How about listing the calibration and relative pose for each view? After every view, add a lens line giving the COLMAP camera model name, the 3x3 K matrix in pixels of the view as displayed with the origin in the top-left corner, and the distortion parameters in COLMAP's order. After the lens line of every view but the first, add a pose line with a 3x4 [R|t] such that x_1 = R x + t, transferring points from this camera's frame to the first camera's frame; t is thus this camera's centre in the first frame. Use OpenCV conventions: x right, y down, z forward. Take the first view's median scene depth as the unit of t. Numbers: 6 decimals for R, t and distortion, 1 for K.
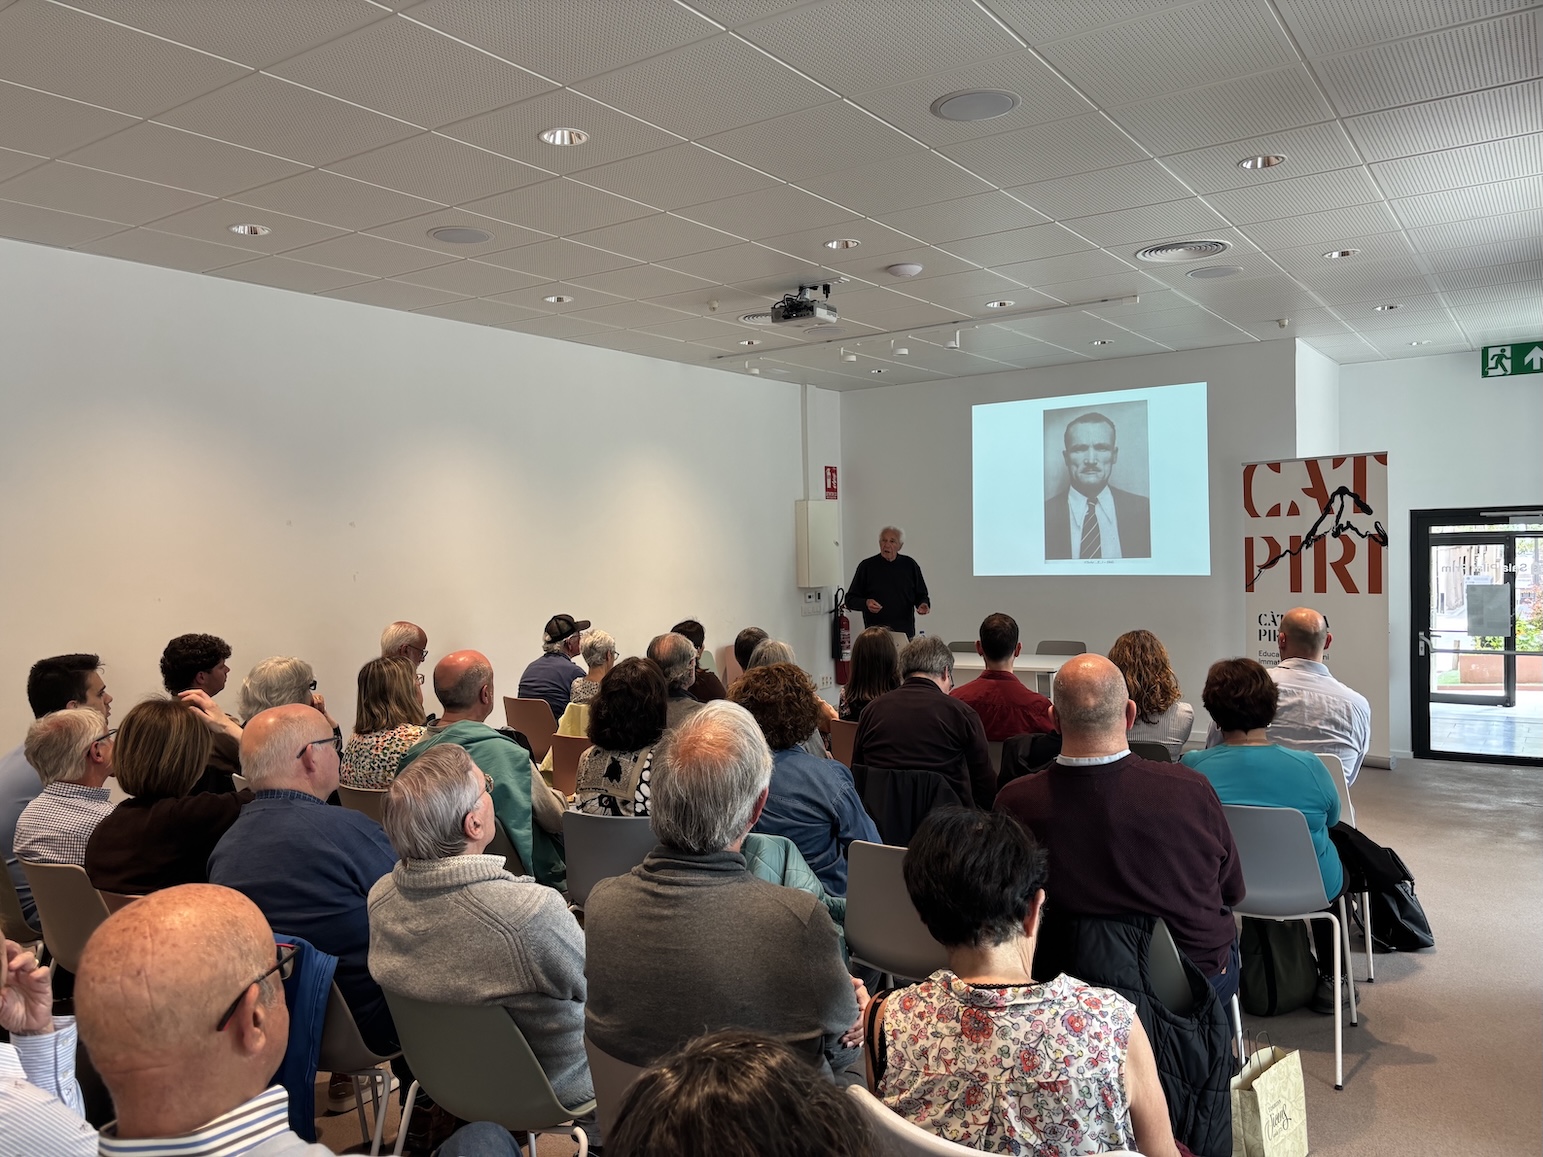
lens RADIAL K [[1165.6, 0, 763.8], [0, 1165.6, 598.4], [0, 0, 1]] dist [0.027440, -0.016881]
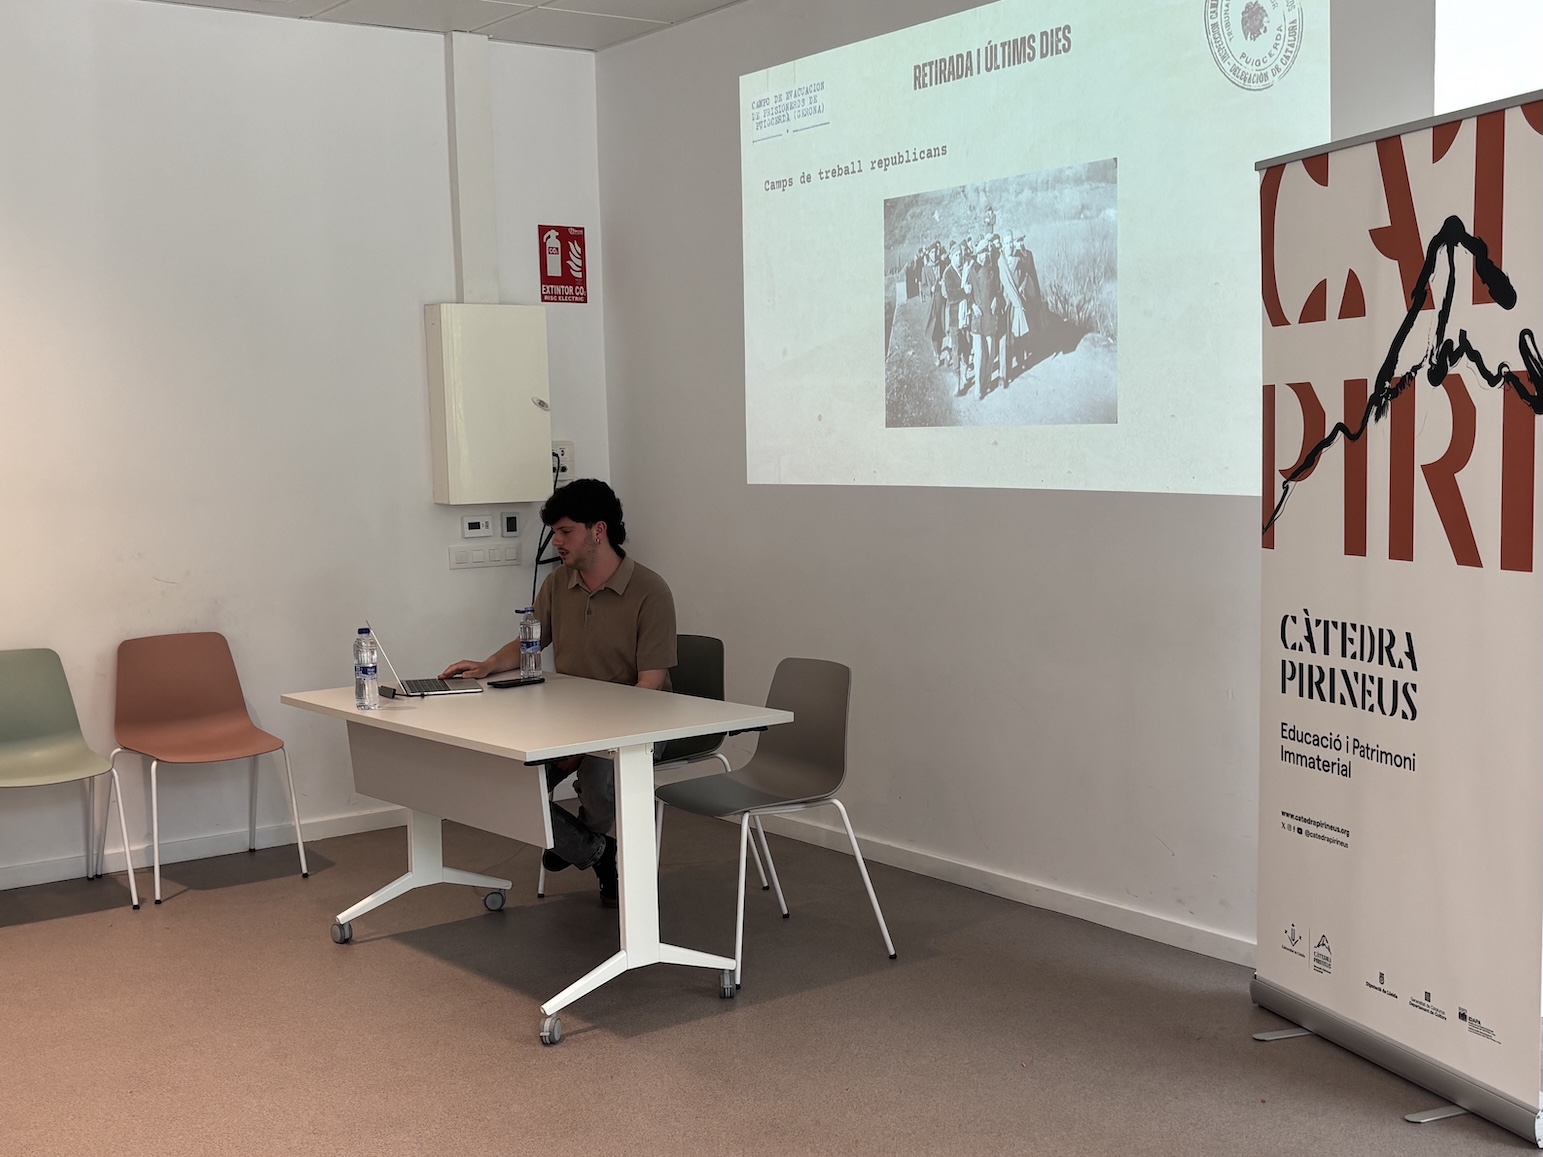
lens RADIAL K [[1861.1, 0, 801.1], [0, 1861.1, 598.9], [0, 0, 1]] dist [0.021930, 0.000000]
pose [[0.949377, 0.032746, -0.312427, 0.483705], [-0.015082, 0.998156, 0.058790, -0.021723], [0.313776, -0.051102, 0.948121, 0.474559]]
